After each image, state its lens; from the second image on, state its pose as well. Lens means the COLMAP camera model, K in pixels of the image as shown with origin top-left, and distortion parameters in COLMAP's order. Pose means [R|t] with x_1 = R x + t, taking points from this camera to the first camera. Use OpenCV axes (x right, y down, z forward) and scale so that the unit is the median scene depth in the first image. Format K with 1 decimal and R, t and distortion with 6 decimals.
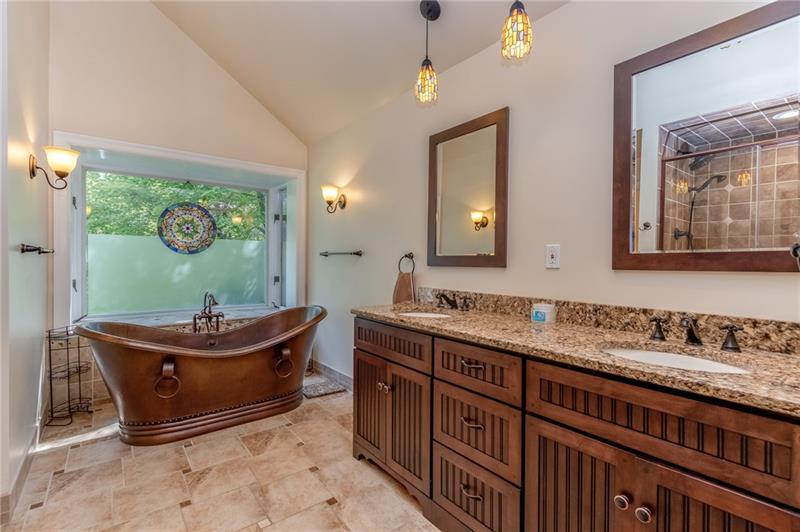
lens RADIAL K [[370.4, 0, 398.0], [0, 370.4, 265.6], [0, 0, 1]] dist [0.004798, 0.000504]
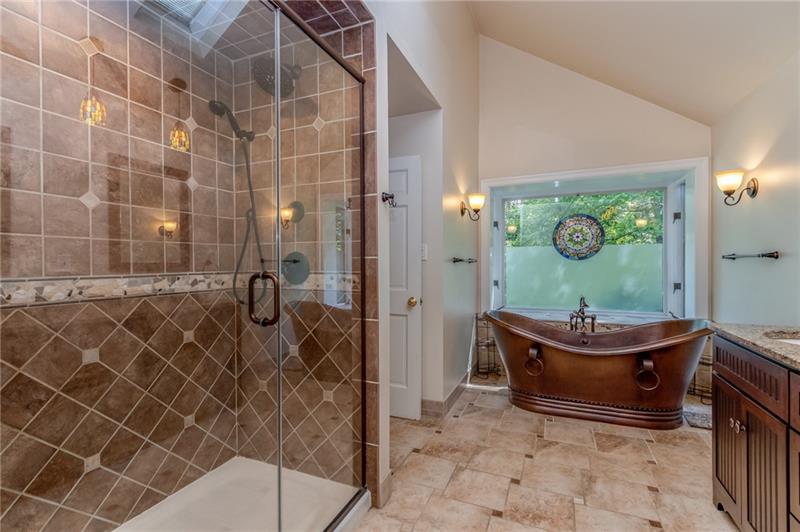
lens RADIAL K [[370.4, 0, 396.8], [0, 370.4, 266.1], [0, 0, 1]] dist [0.004798, 0.000504]
pose [[0.488290, -0.006409, -0.872658, 0.219043], [-0.002738, 0.999957, -0.008876, -0.003136], [0.872677, 0.006724, 0.488251, -0.020673]]
